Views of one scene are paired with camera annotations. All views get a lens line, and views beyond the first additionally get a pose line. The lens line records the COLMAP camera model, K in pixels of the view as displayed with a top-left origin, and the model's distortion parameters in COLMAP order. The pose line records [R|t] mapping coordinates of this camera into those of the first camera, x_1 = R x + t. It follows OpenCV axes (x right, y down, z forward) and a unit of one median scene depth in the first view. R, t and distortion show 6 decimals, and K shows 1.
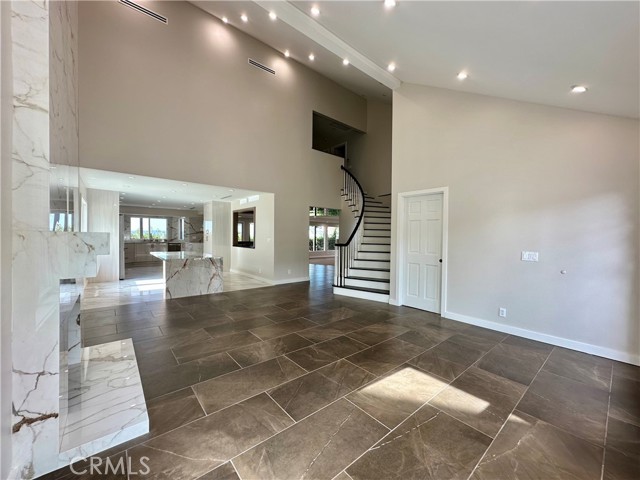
lens RADIAL K [[253.7, 0, 320.0], [0, 253.7, 240.0], [0, 0, 1]] dist [-0.000475, -0.000093]
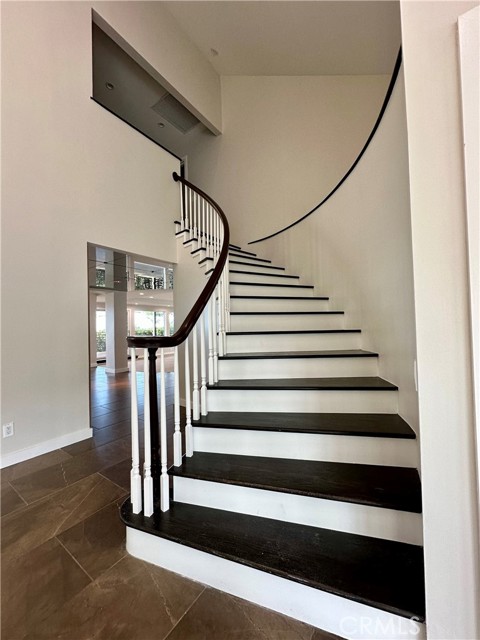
lens RADIAL K [[253.7, 0, 240.0], [0, 253.7, 320.0], [0, 0, 1]] dist [-0.000475, -0.000093]
pose [[0.965040, -0.031749, 0.260174, 0.086554], [0.042442, 0.998465, -0.035585, 0.008247], [-0.258645, 0.045383, 0.964906, 0.628049]]
